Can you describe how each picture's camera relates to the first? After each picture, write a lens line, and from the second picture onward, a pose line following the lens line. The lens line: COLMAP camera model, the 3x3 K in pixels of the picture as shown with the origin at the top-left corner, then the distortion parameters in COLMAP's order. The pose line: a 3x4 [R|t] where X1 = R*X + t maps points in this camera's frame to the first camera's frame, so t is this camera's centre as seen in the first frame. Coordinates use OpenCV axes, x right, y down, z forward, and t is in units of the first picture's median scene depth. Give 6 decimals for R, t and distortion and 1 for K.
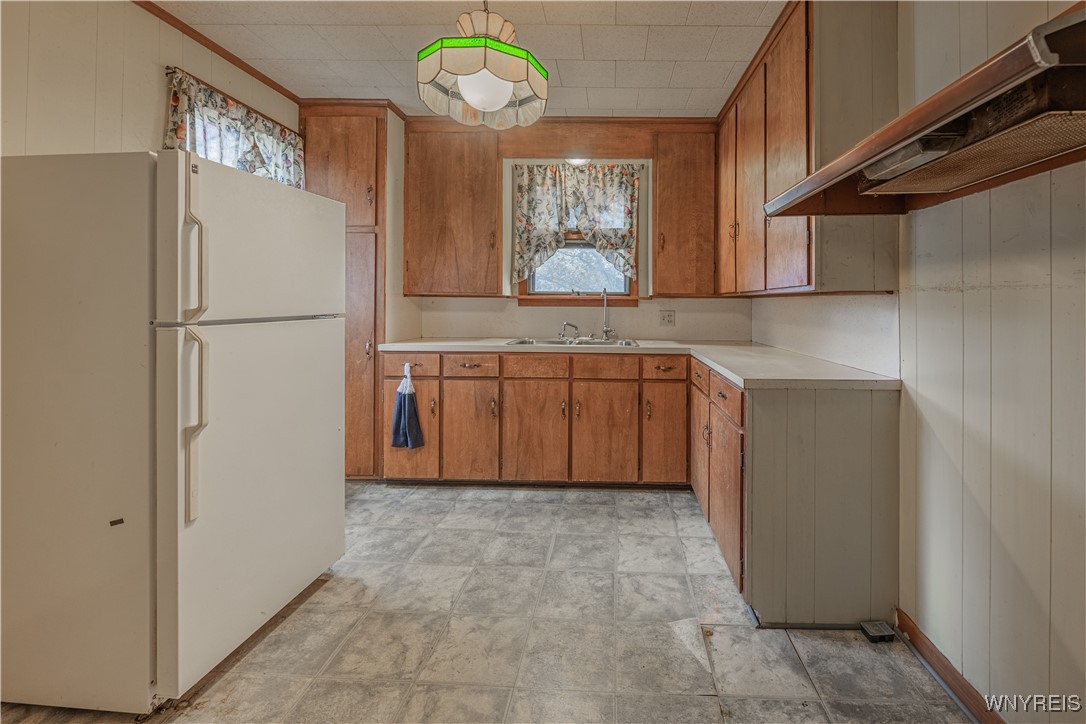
lens RADIAL K [[452.4, 0, 585.7], [0, 452.4, 298.5], [0, 0, 1]] dist [-0.000687, 0.000242]
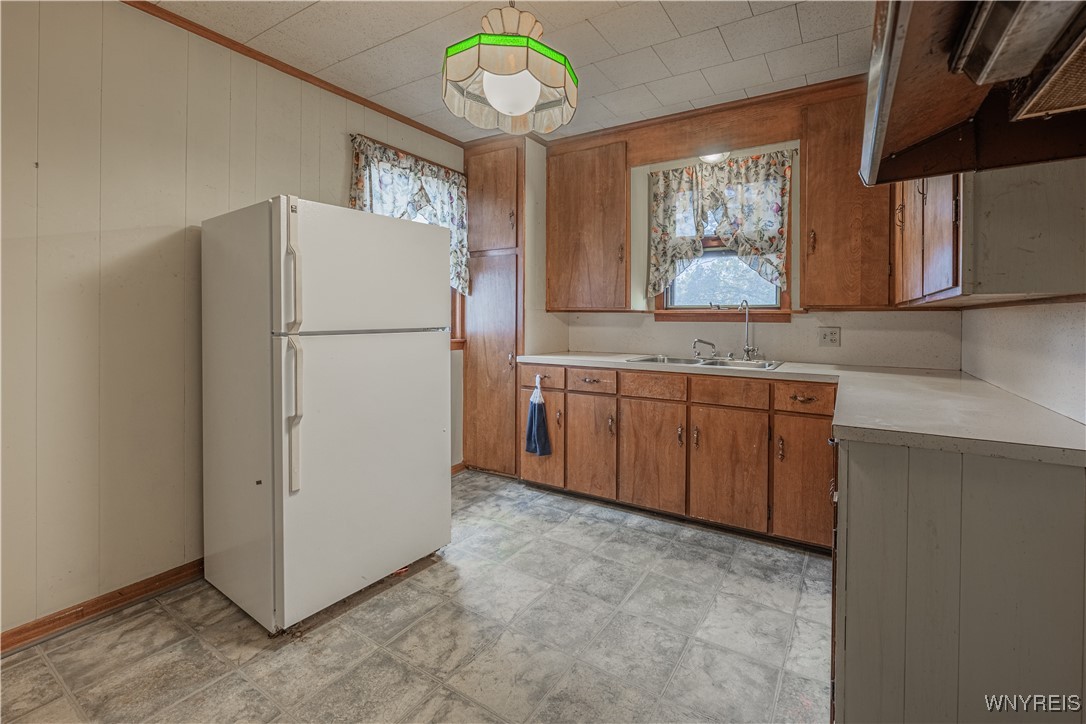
lens RADIAL K [[449.8, 0, 552.5], [0, 449.8, 320.0], [0, 0, 1]] dist [-0.000994, 0.000122]
pose [[0.891227, 0.000250, -0.453557, 0.125028], [0.005641, 0.999916, 0.011636, 0.002789], [0.453522, -0.012929, 0.891151, 0.084167]]
